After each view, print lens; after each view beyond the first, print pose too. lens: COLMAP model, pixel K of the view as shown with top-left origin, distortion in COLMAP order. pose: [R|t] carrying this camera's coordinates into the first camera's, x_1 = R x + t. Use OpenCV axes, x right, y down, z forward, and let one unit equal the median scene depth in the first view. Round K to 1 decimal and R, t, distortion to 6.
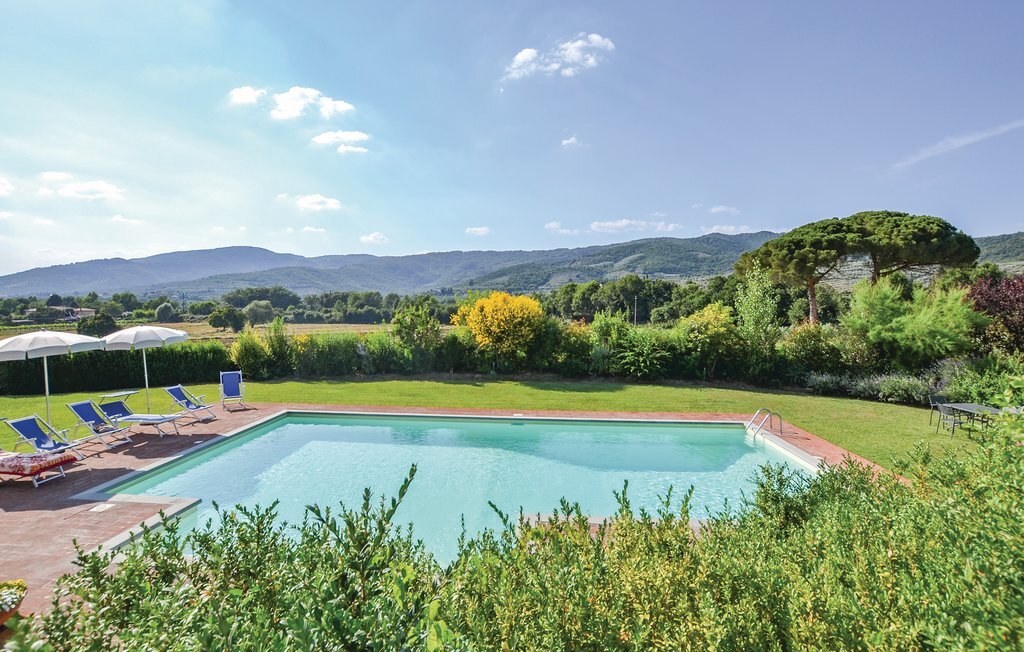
lens RADIAL K [[477.9, 0, 512.0], [0, 477.9, 326.0], [0, 0, 1]] dist [-0.027958, -0.000102]
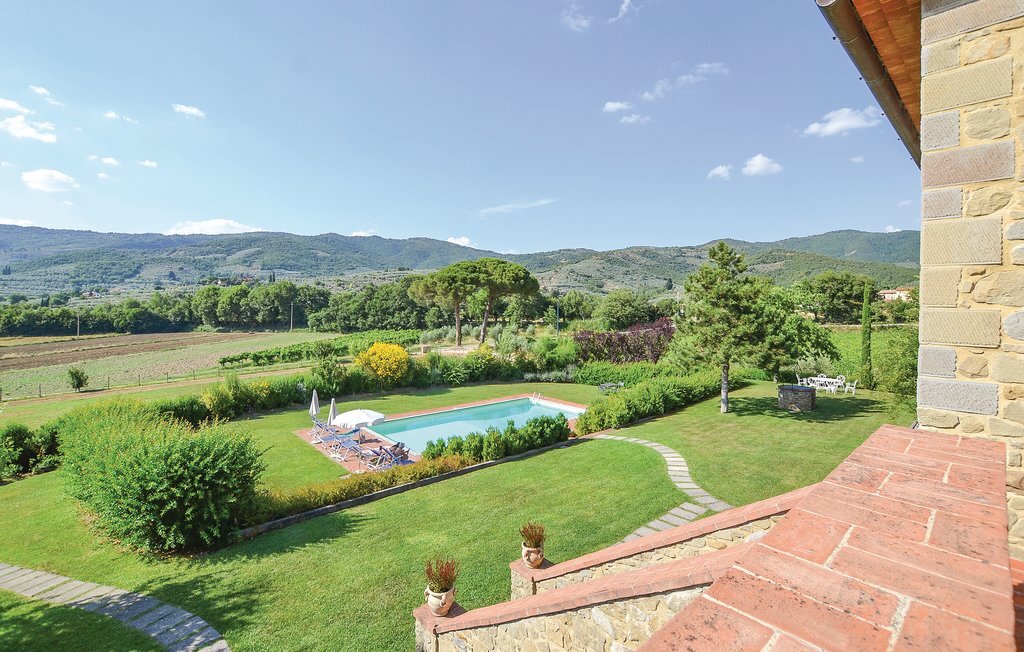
lens RADIAL K [[477.9, 0, 512.0], [0, 477.9, 326.0], [0, 0, 1]] dist [-0.027958, -0.000102]
pose [[0.704834, -0.033965, 0.708559, -0.334406], [0.022722, 0.999422, 0.025305, -0.060973], [-0.709008, -0.001736, 0.705198, -0.188426]]
